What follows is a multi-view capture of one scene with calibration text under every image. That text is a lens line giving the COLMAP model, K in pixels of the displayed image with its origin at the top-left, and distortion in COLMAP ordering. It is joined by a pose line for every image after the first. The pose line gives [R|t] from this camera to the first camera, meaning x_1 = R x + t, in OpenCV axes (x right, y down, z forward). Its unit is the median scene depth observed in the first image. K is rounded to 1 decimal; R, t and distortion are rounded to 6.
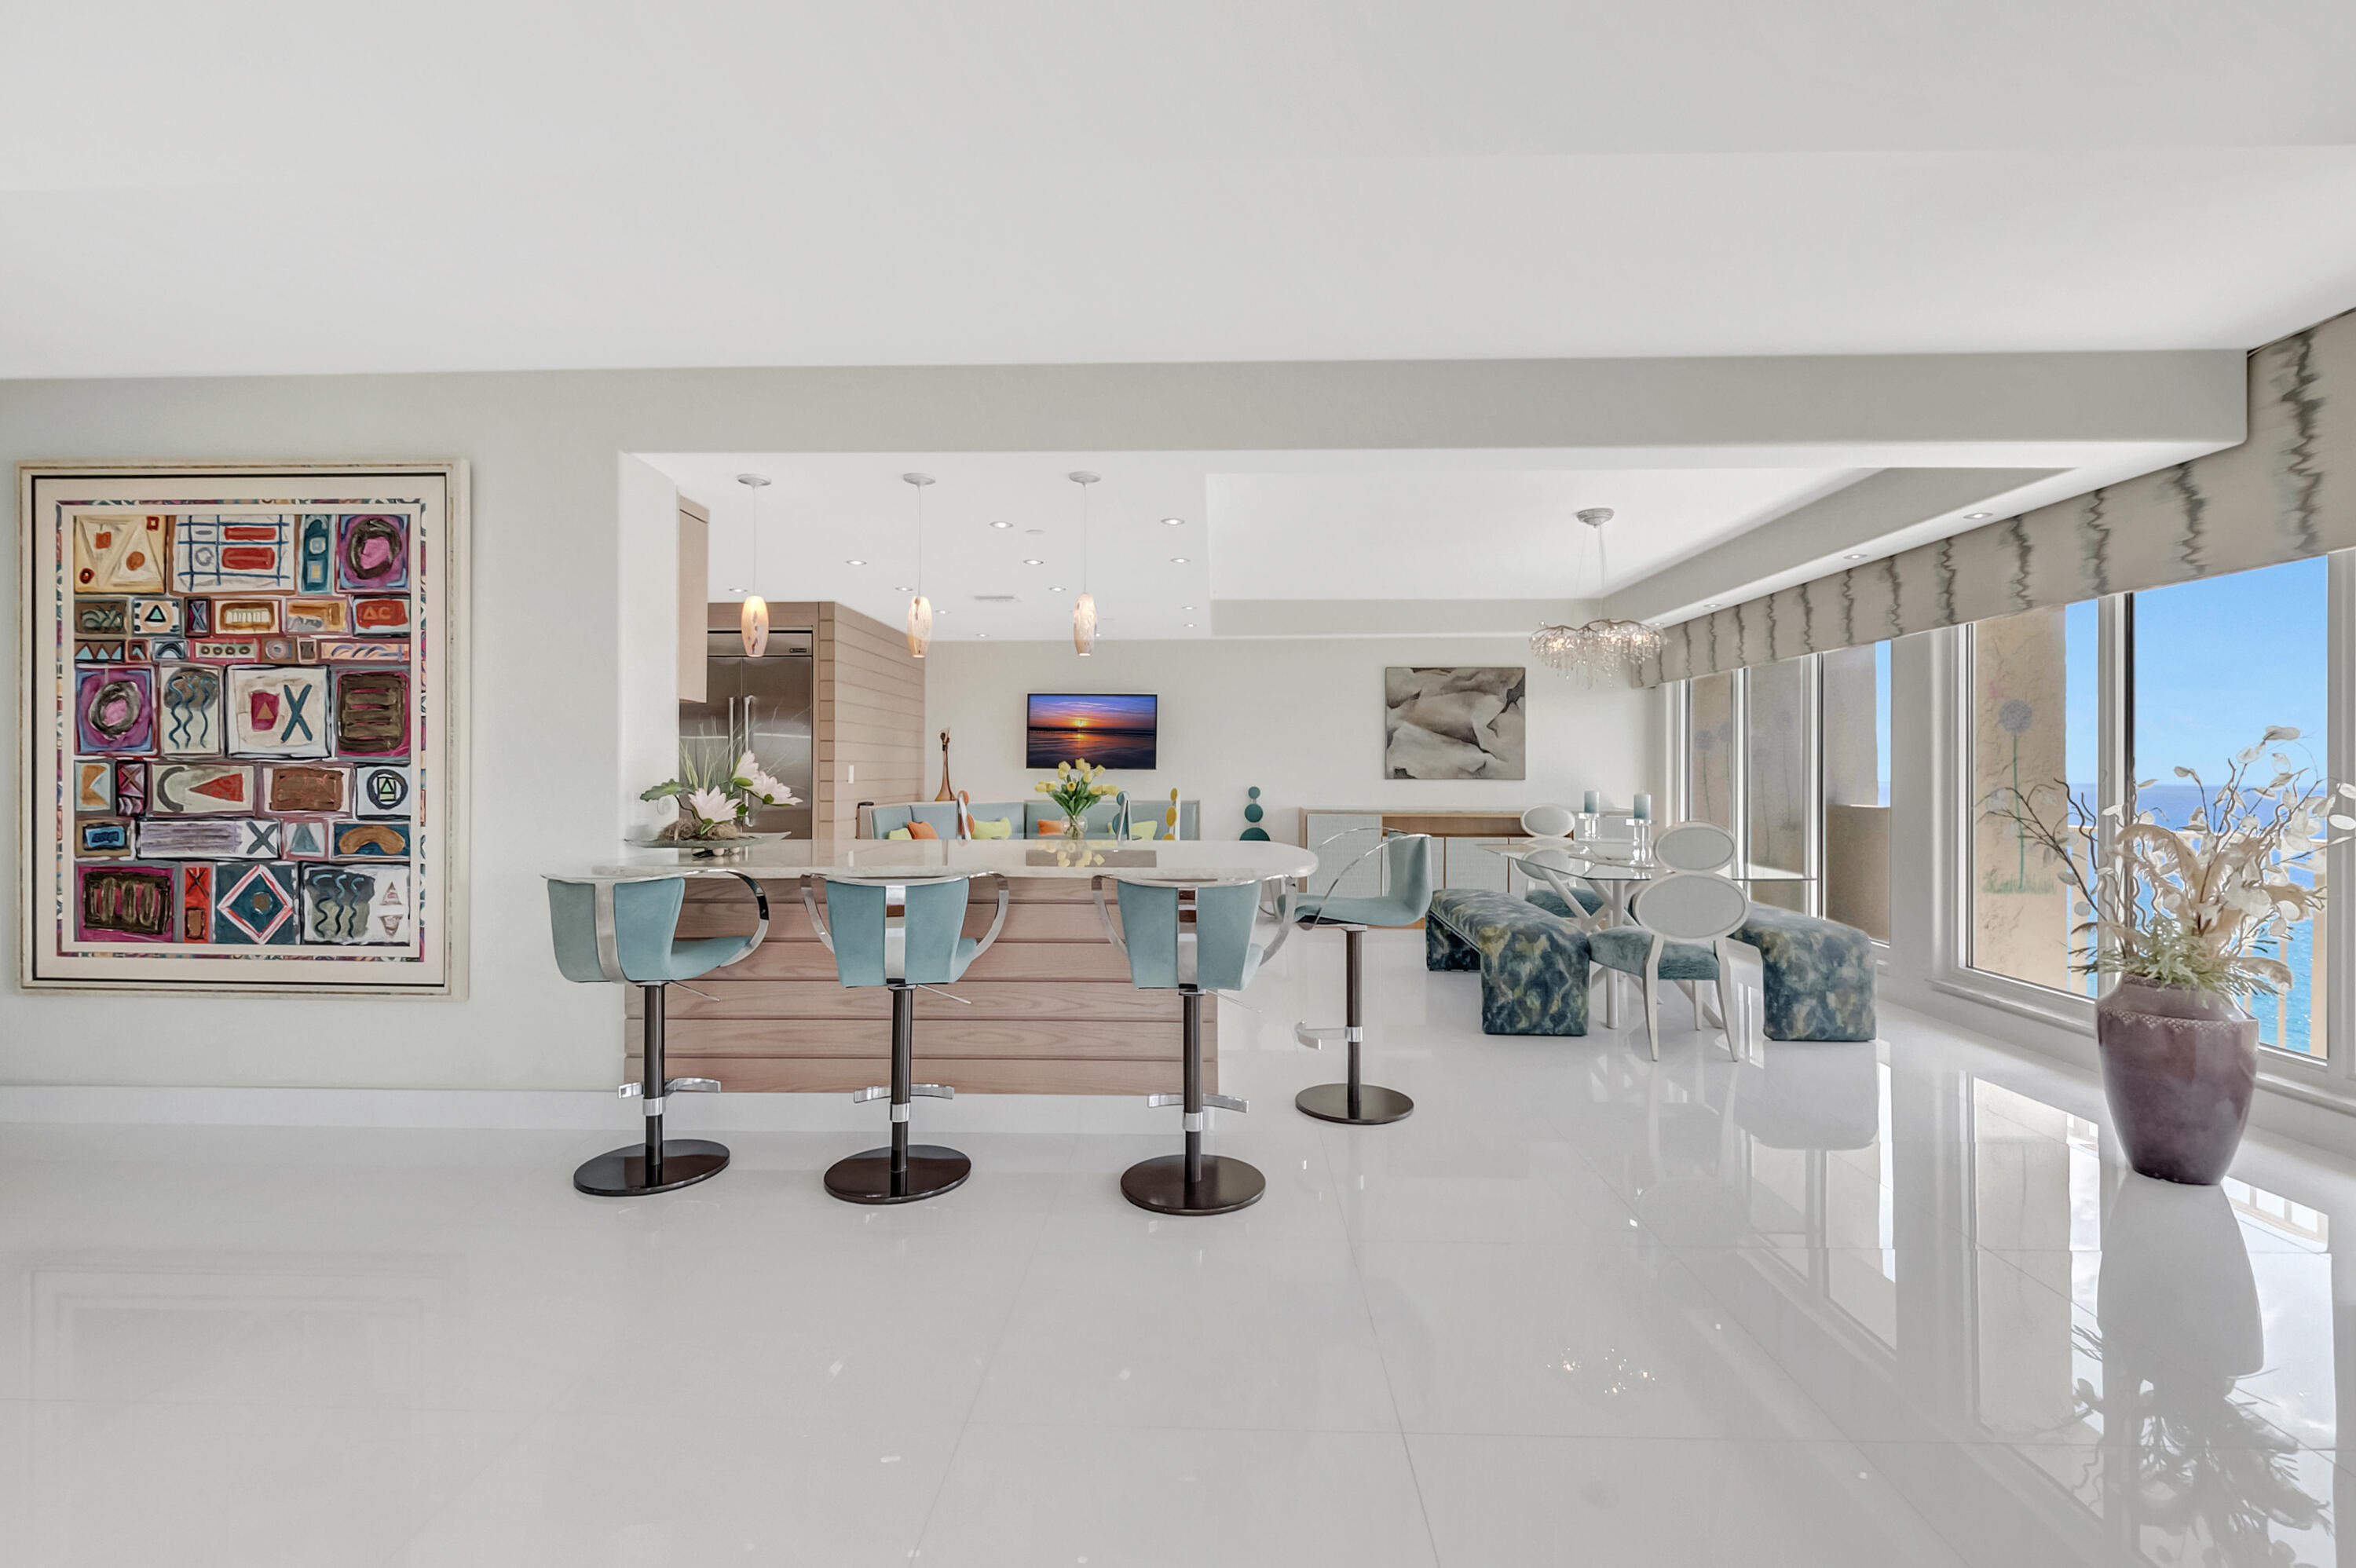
lens RADIAL K [[1062.5, 0, 1180.1], [0, 1062.5, 759.9], [0, 0, 1]] dist [-0.009288, -0.006320]
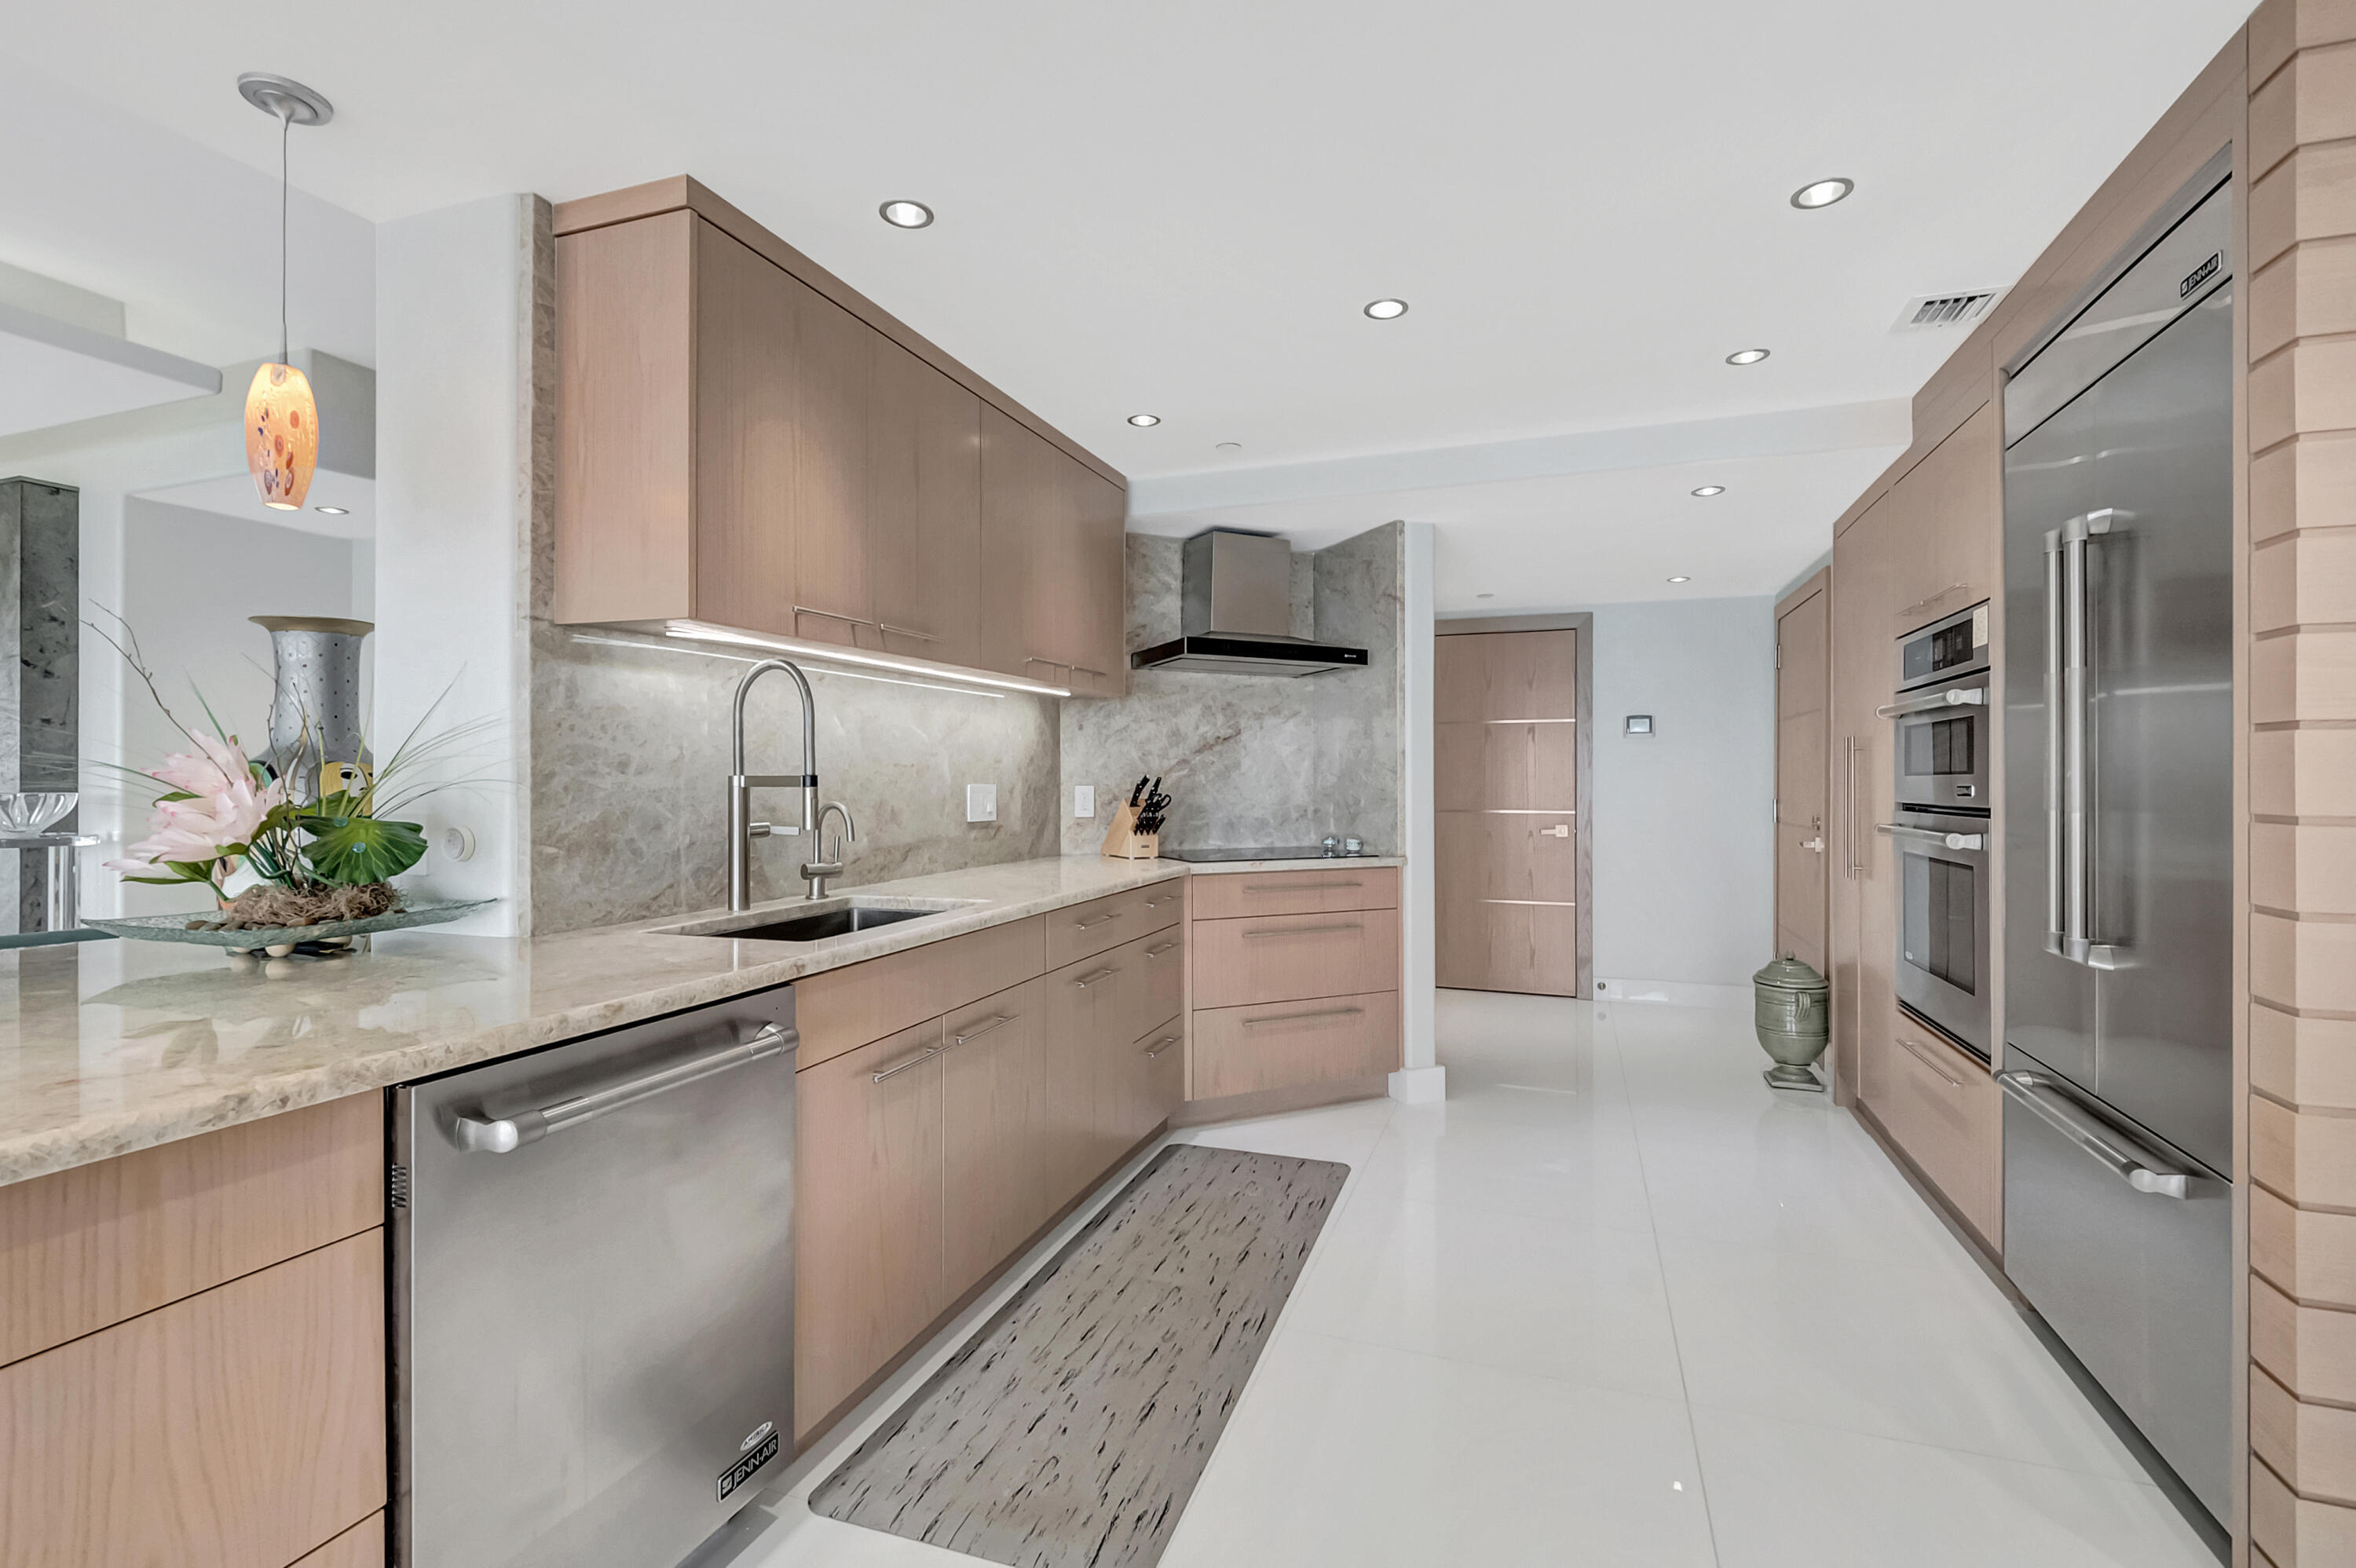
lens RADIAL K [[1062.5, 0, 1176.5], [0, 1062.5, 775.2], [0, 0, 1]] dist [-0.009288, -0.006320]
pose [[-0.289170, -0.002378, -0.957275, -0.084813], [0.010985, 0.999923, -0.005802, 0.012476], [0.957215, -0.012193, -0.289121, 1.123460]]
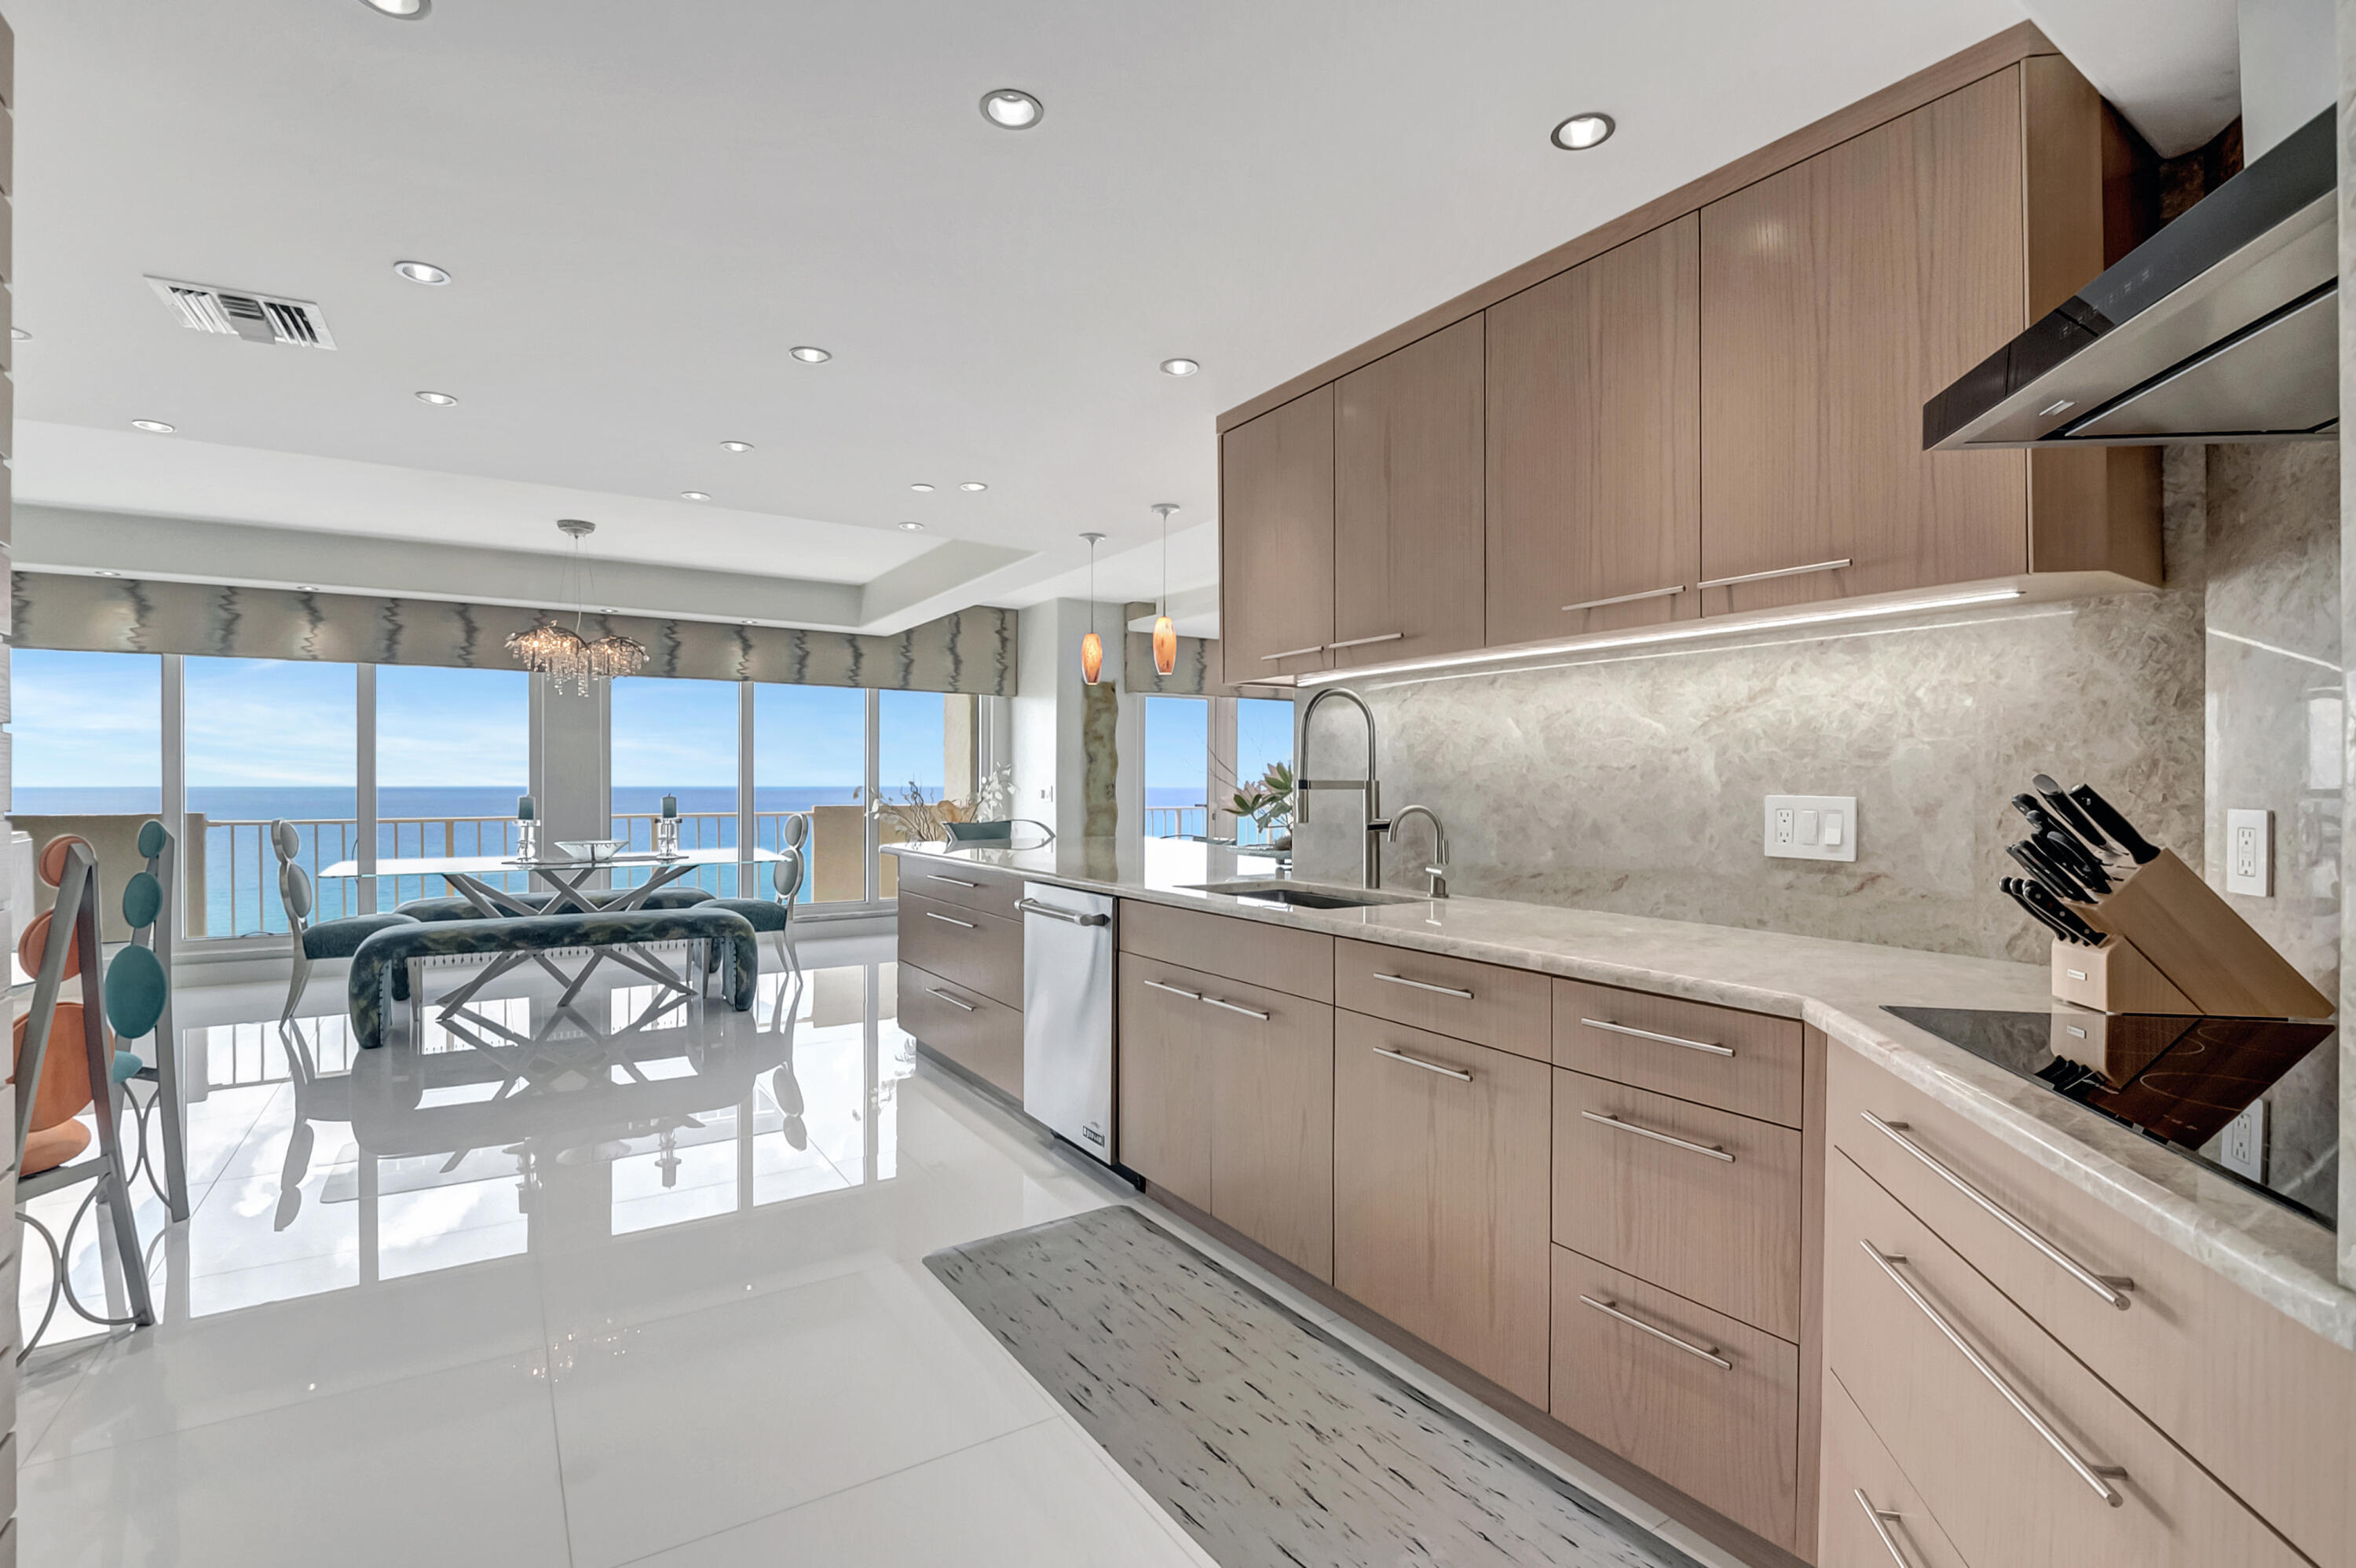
lens RADIAL K [[1062.5, 0, 1185.2], [0, 1062.5, 787.9], [0, 0, 1]] dist [-0.009288, -0.006320]
pose [[-0.599569, -0.006046, 0.800300, -0.893830], [-0.006582, 0.999975, 0.002624, 0.010746], [-0.800296, -0.003694, -0.599594, 1.236629]]
